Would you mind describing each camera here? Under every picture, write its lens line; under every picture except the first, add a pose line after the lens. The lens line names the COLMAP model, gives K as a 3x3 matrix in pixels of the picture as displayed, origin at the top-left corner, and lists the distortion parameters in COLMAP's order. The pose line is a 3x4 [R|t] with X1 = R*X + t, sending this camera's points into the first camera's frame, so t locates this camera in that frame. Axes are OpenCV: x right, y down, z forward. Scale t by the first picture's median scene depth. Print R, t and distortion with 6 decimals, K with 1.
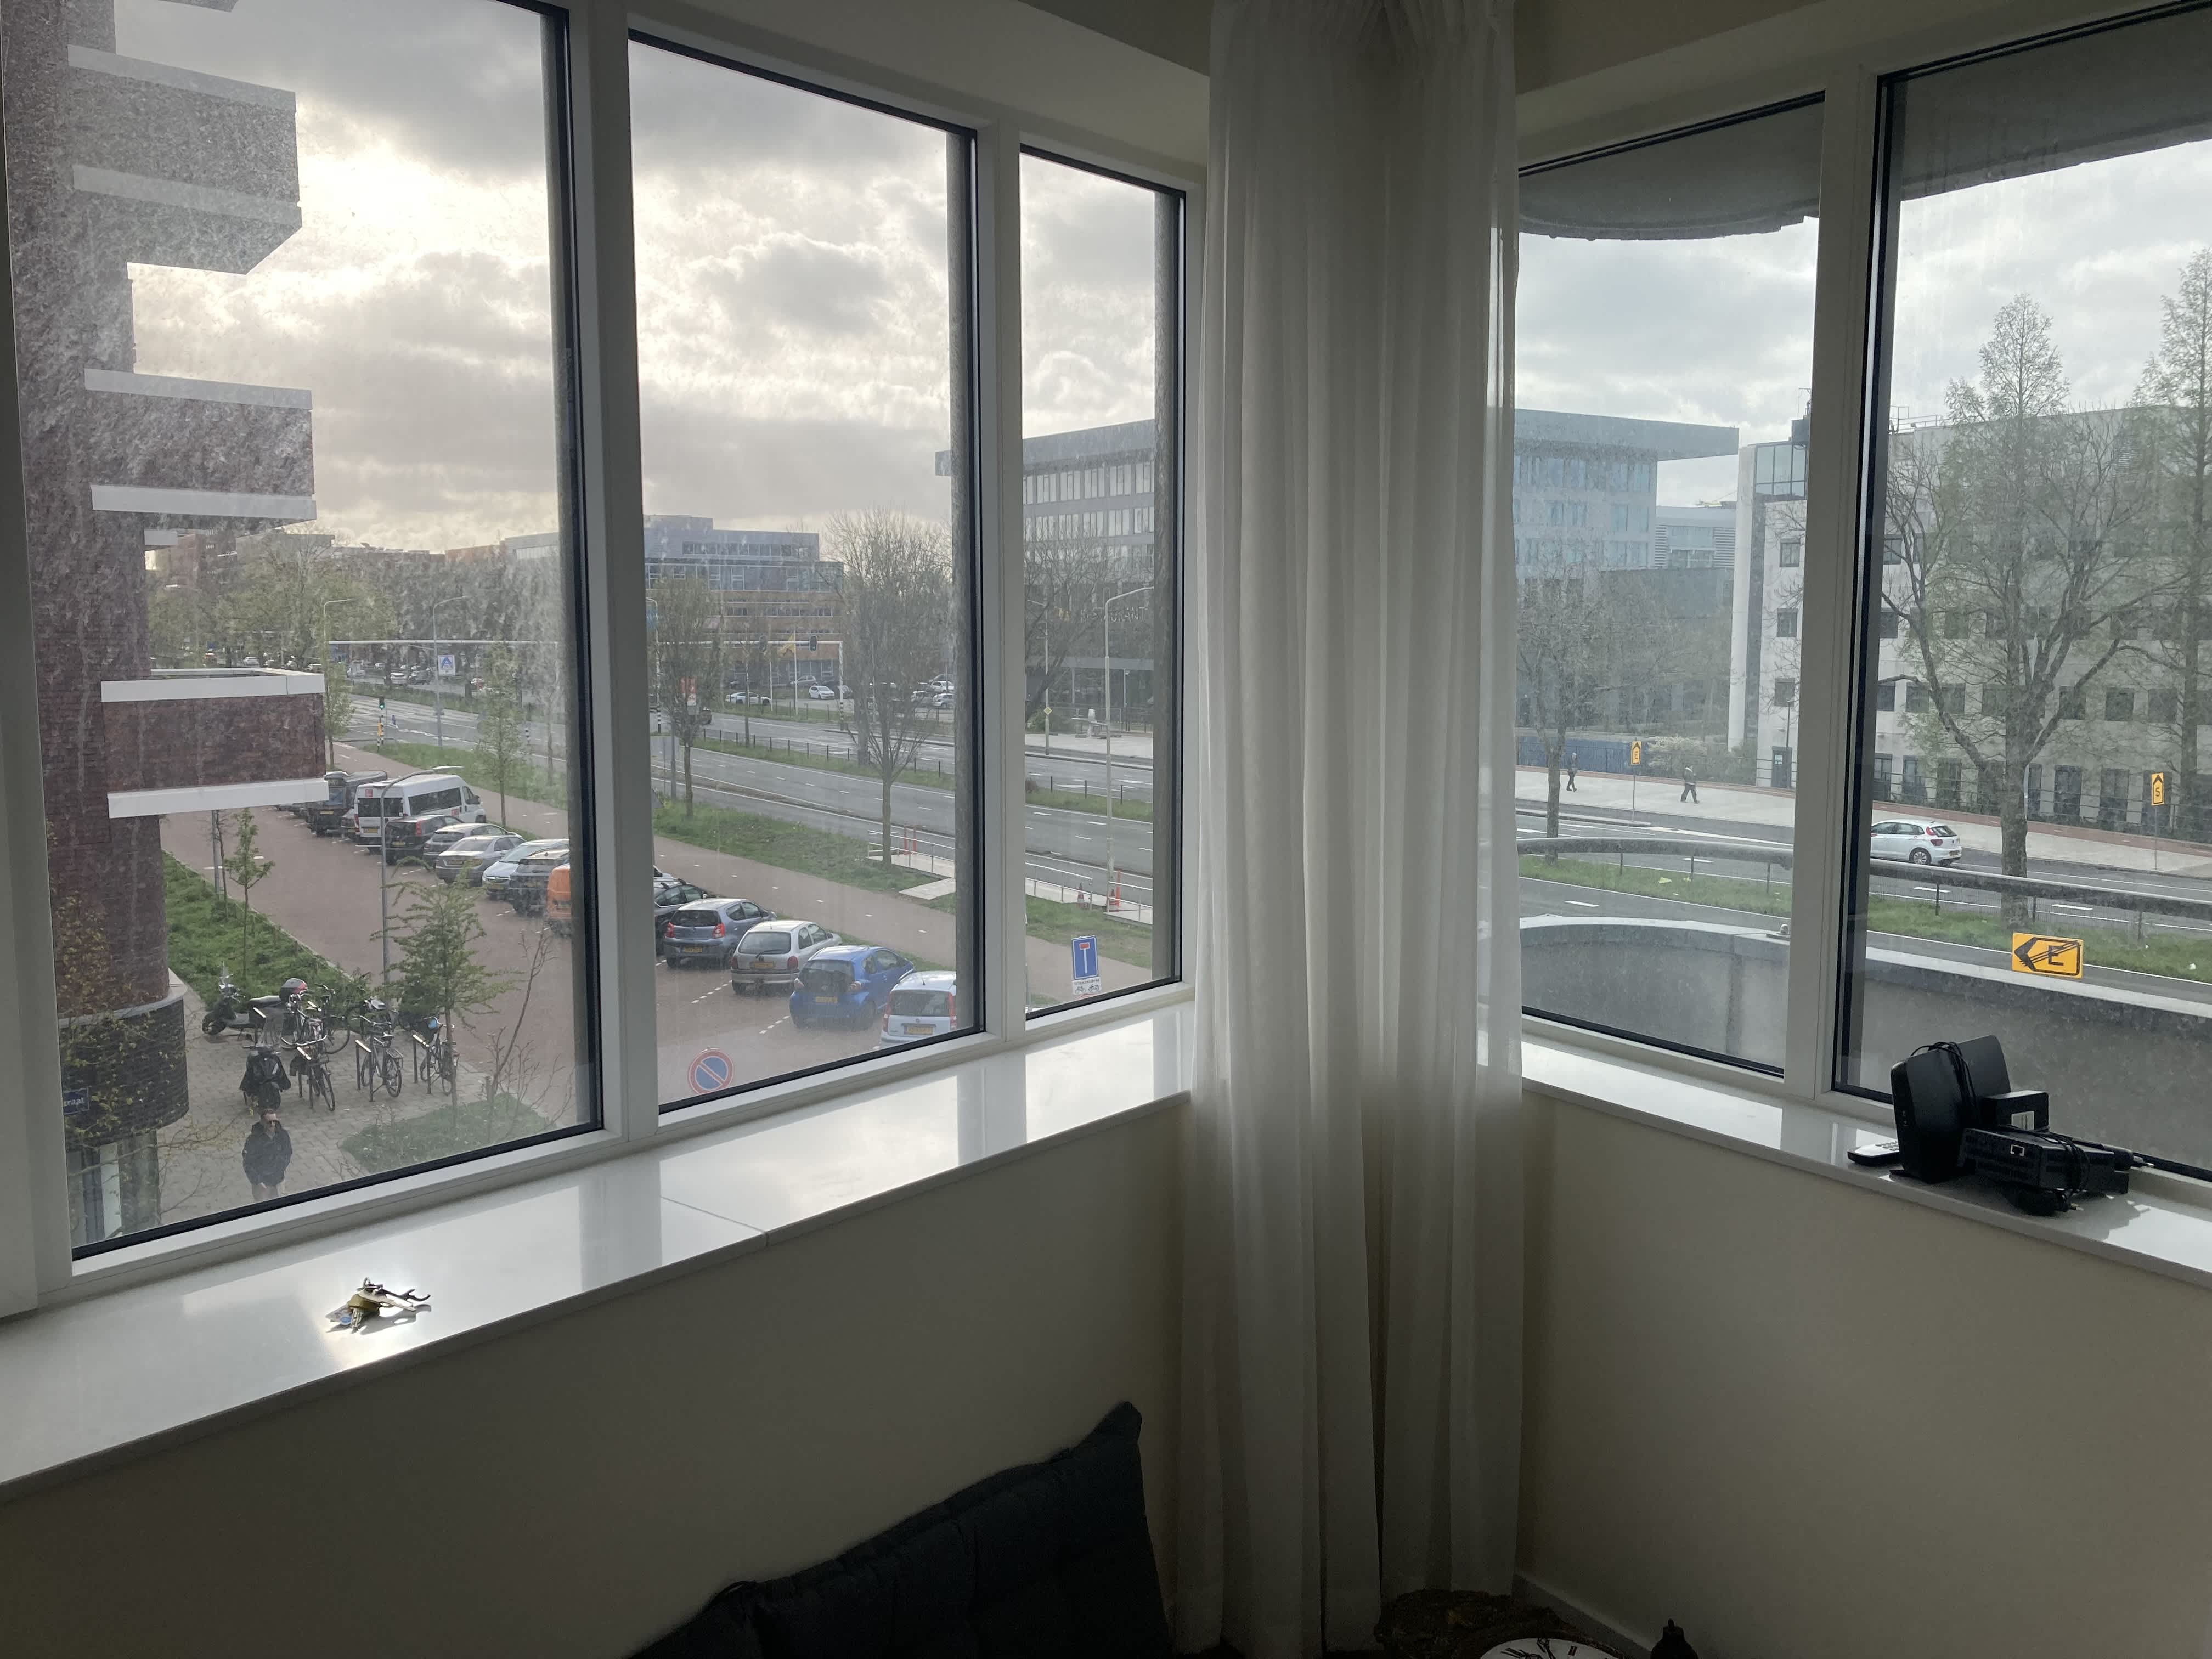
lens RADIAL K [[1764.8, 0, 1050.9], [0, 1764.8, 784.8], [0, 0, 1]] dist [0.055704, -0.003184]
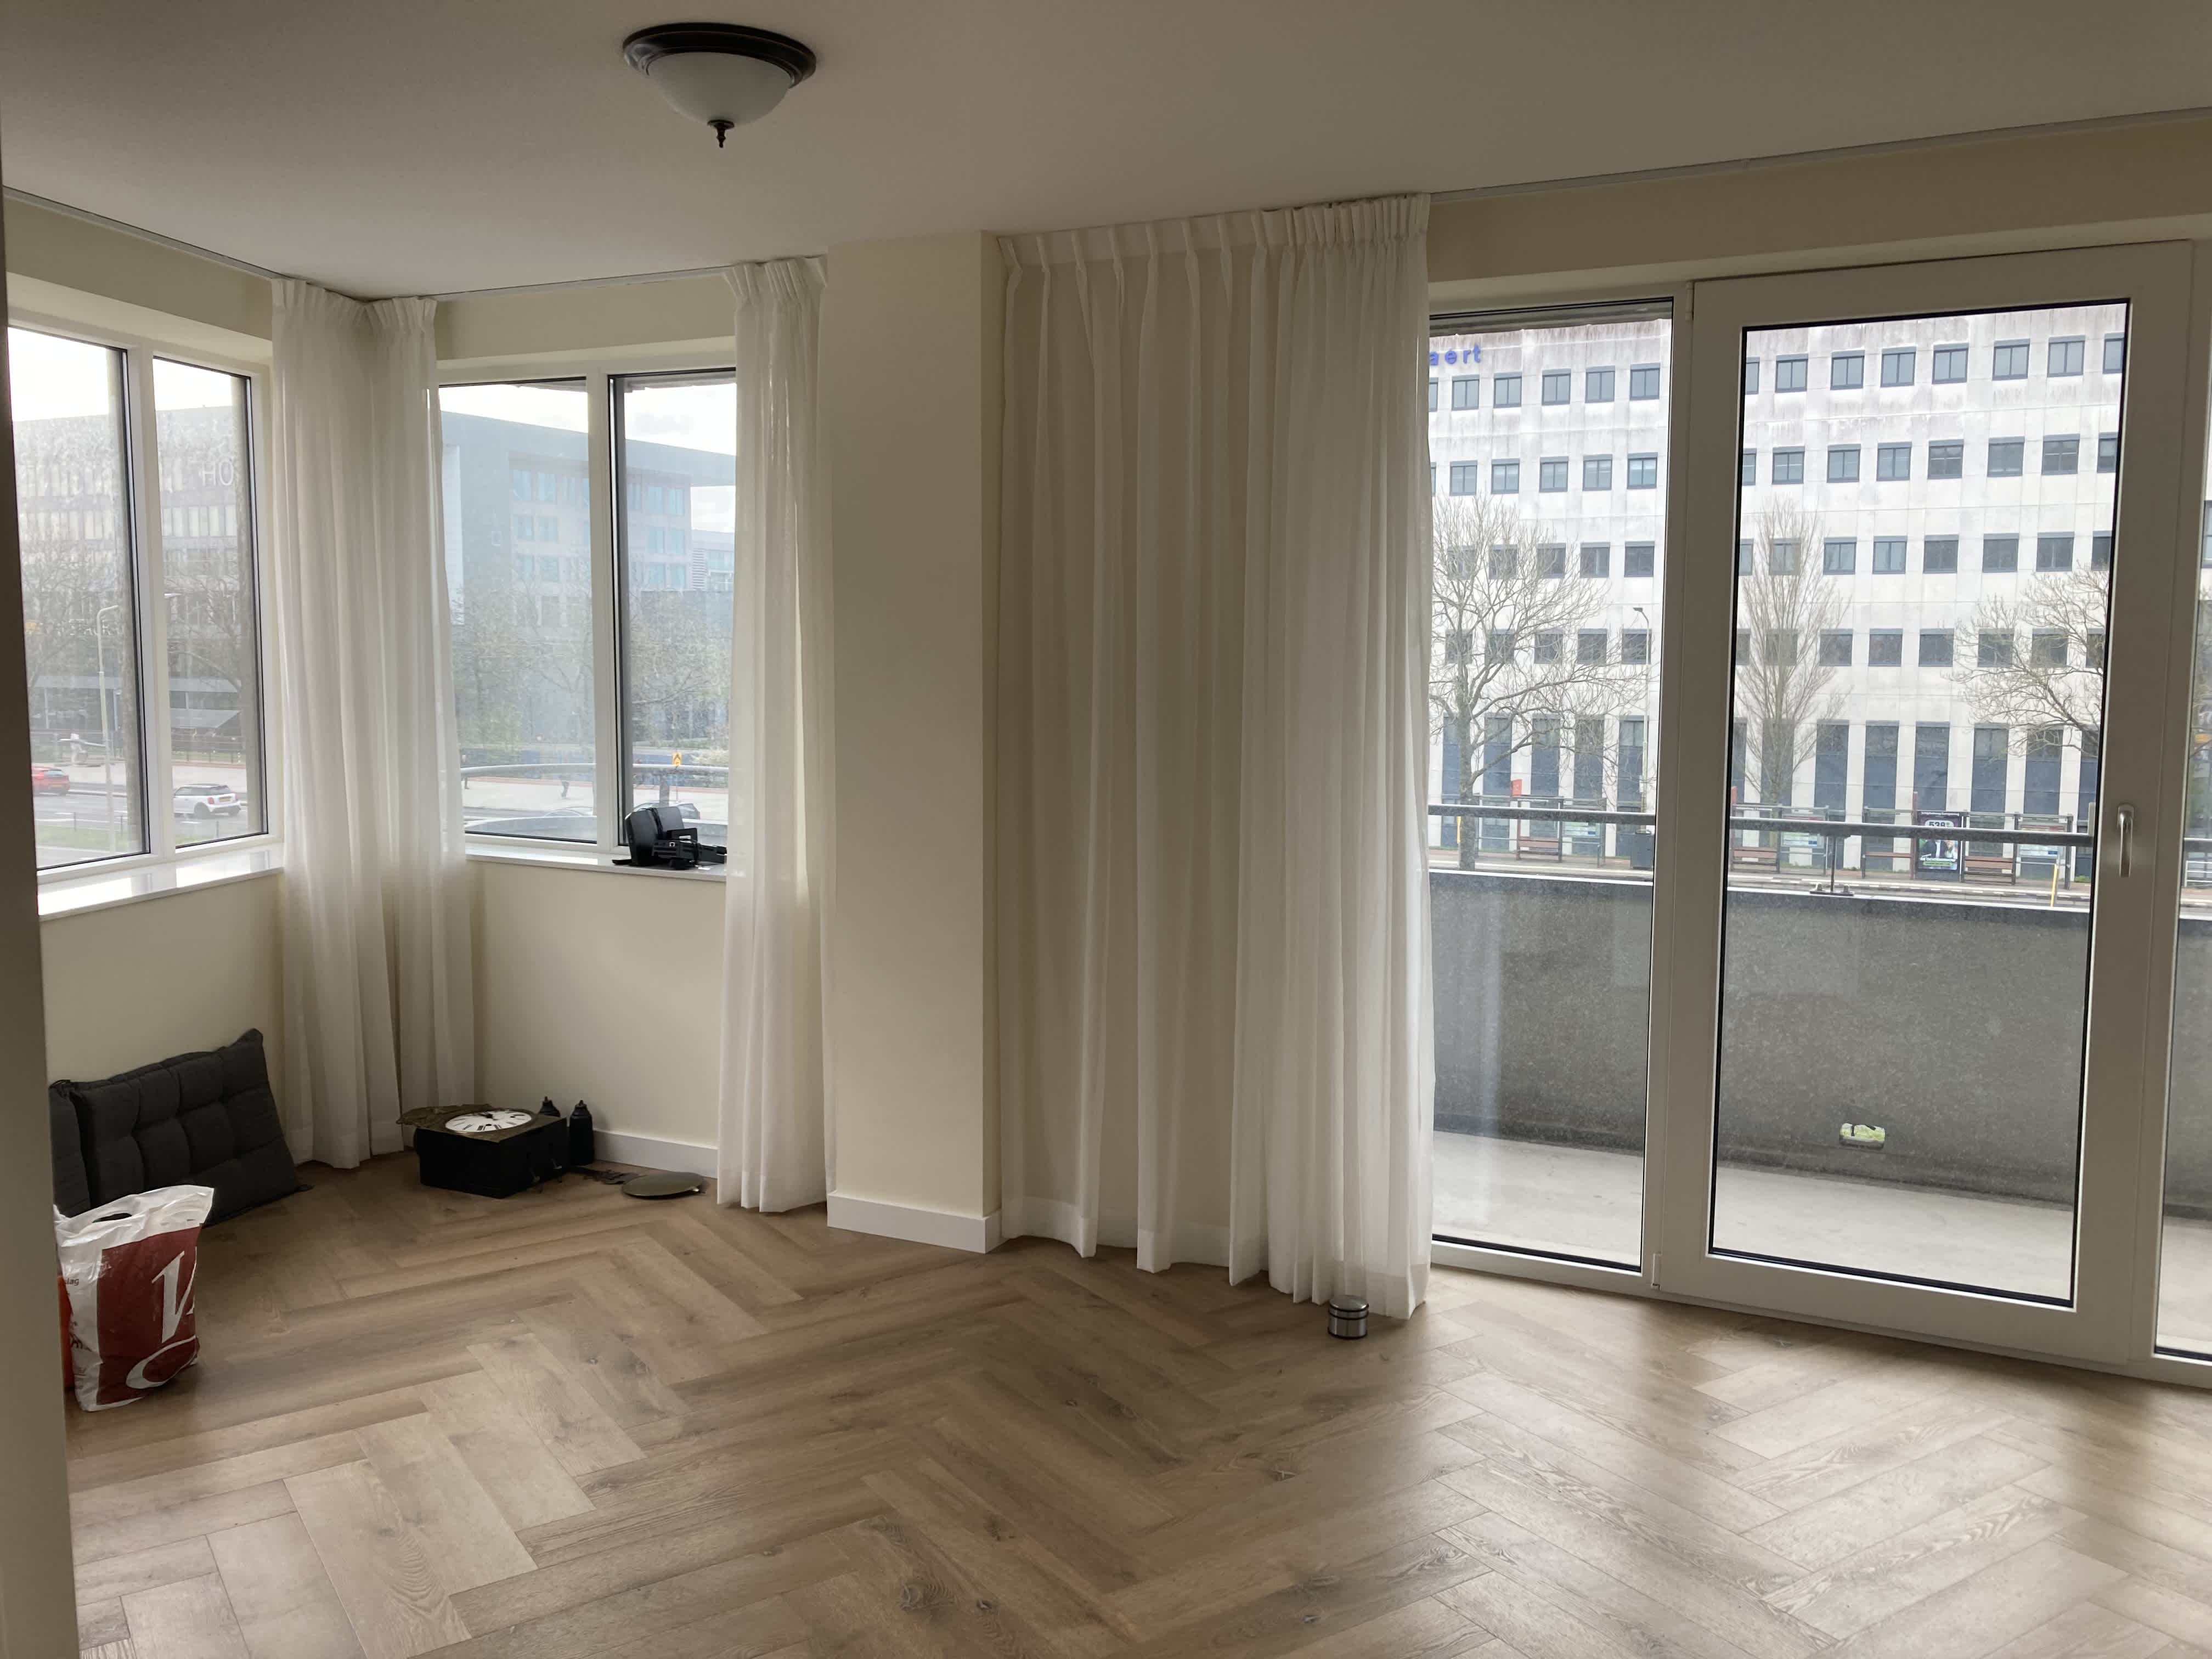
lens RADIAL K [[1764.8, 0, 1050.9], [0, 1764.8, 784.8], [0, 0, 1]] dist [0.055704, -0.003184]
pose [[0.865578, -0.039434, 0.499220, -0.159046], [0.044468, 0.999009, 0.001812, 0.116488], [-0.498796, 0.020631, 0.866474, -1.055902]]
